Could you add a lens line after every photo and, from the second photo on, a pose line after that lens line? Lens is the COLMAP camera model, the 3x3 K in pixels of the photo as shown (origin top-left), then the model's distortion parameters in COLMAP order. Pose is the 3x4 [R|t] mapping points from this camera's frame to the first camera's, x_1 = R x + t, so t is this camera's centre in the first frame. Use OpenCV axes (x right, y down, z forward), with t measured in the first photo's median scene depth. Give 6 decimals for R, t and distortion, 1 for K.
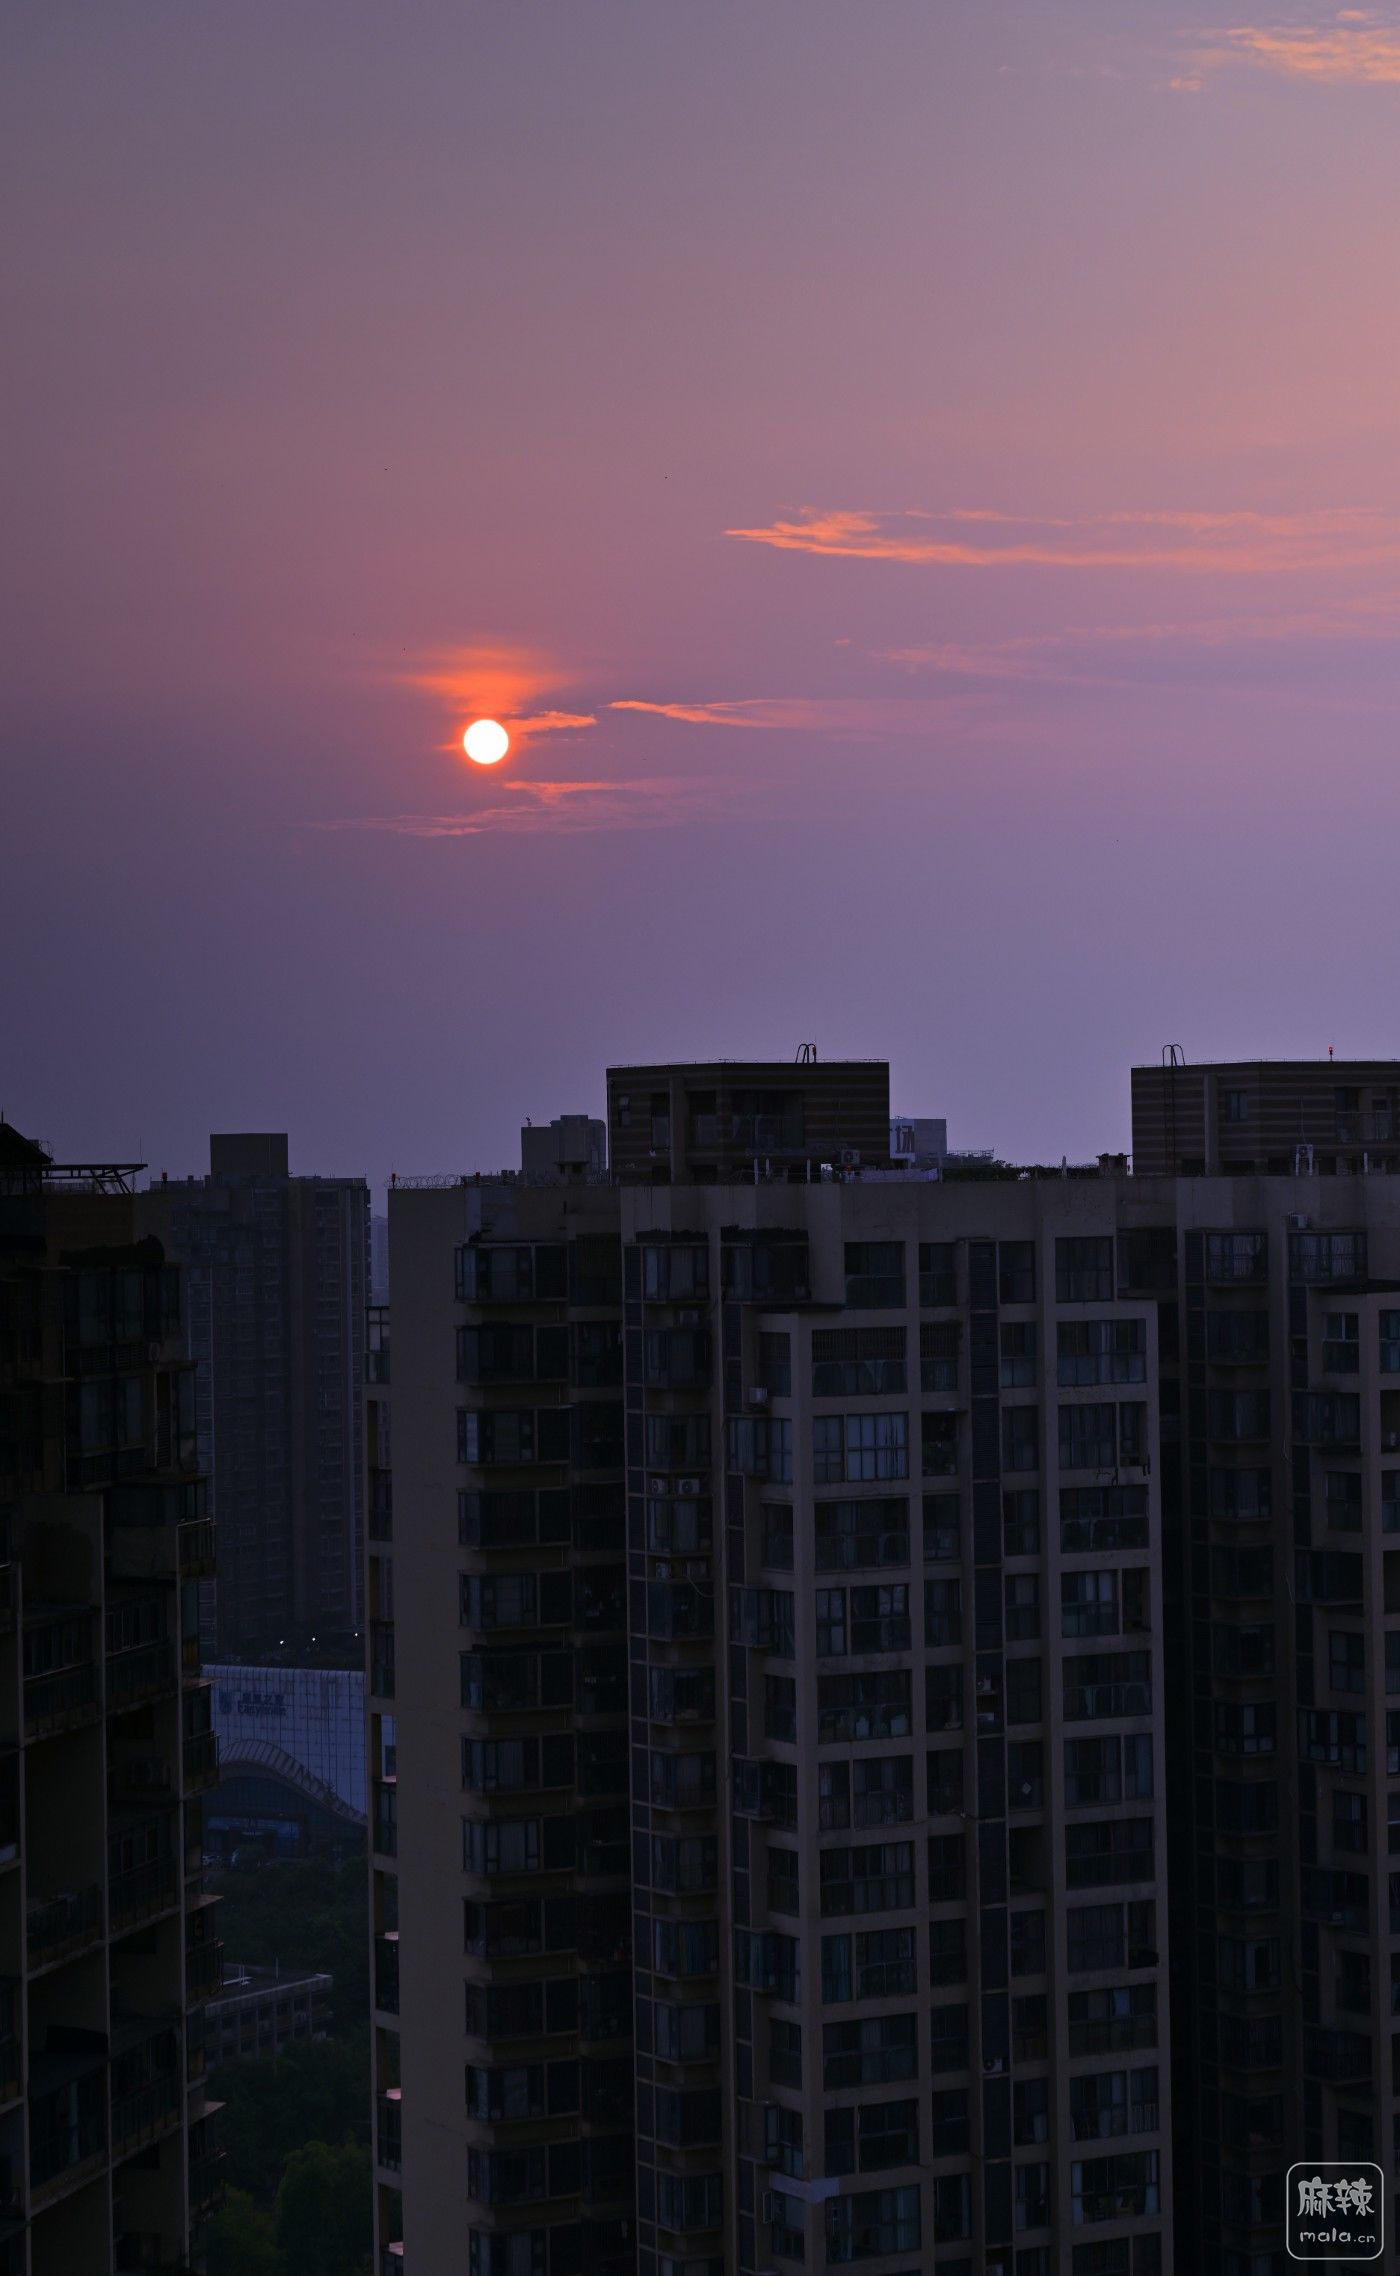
lens RADIAL K [[4481.2, 0, 700.0], [0, 4481.2, 1138.0], [0, 0, 1]] dist [0.080781, 0.093224]
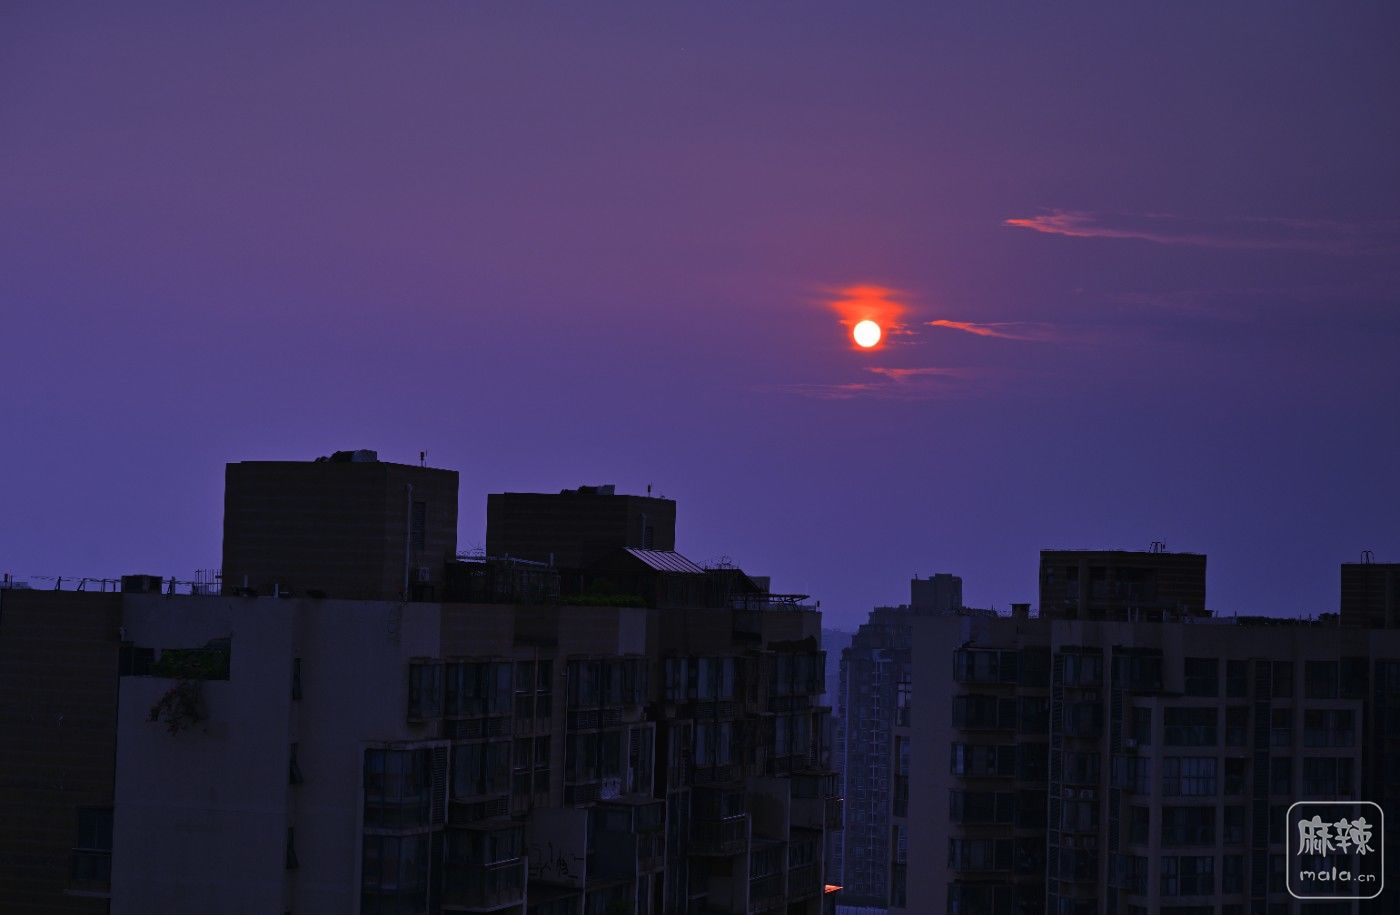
lens RADIAL K [[2834.4, 0, 700.0], [0, 2834.4, 457.5], [0, 0, 1]] dist [0.044125, -0.111625]
pose [[0.996295, 0.040241, -0.076002, -0.073695], [-0.043545, 0.998155, -0.042320, 0.000579], [0.074159, 0.045473, 0.996209, -0.114480]]
